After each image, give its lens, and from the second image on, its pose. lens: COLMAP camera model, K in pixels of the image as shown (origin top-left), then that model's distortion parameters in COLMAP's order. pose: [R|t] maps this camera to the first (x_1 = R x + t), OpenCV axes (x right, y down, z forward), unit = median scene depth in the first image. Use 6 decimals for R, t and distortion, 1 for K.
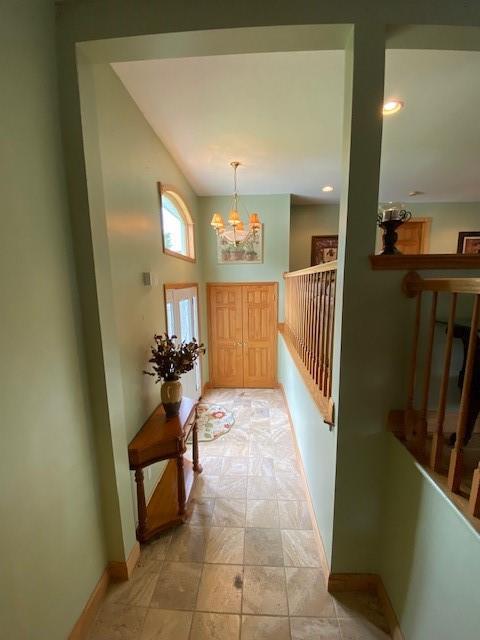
lens RADIAL K [[258.2, 0, 240.0], [0, 258.2, 320.0], [0, 0, 1]] dist [0.059056, -0.039410]
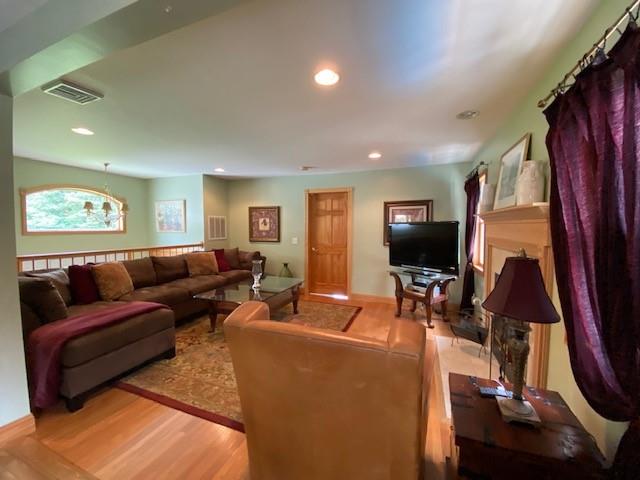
lens RADIAL K [[258.2, 0, 316.6], [0, 258.2, 239.4], [0, 0, 1]] dist [0.059056, -0.039410]
pose [[0.944052, 0.027452, -0.328651, 0.908262], [-0.061667, 0.993647, -0.094138, -0.108311], [0.323979, 0.109138, 0.939748, 0.108255]]
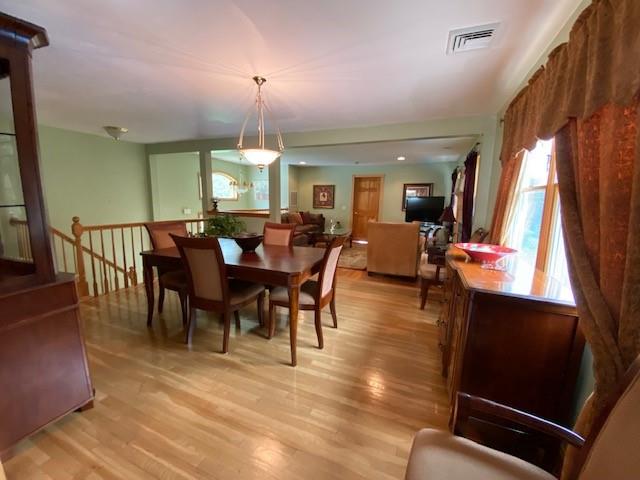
lens RADIAL K [[258.2, 0, 316.6], [0, 258.2, 239.4], [0, 0, 1]] dist [0.059056, -0.039410]
pose [[0.934639, 0.080135, -0.346452, 0.905521], [-0.080571, 0.996662, 0.013170, -0.003650], [0.346351, 0.015605, 0.937975, -0.526024]]
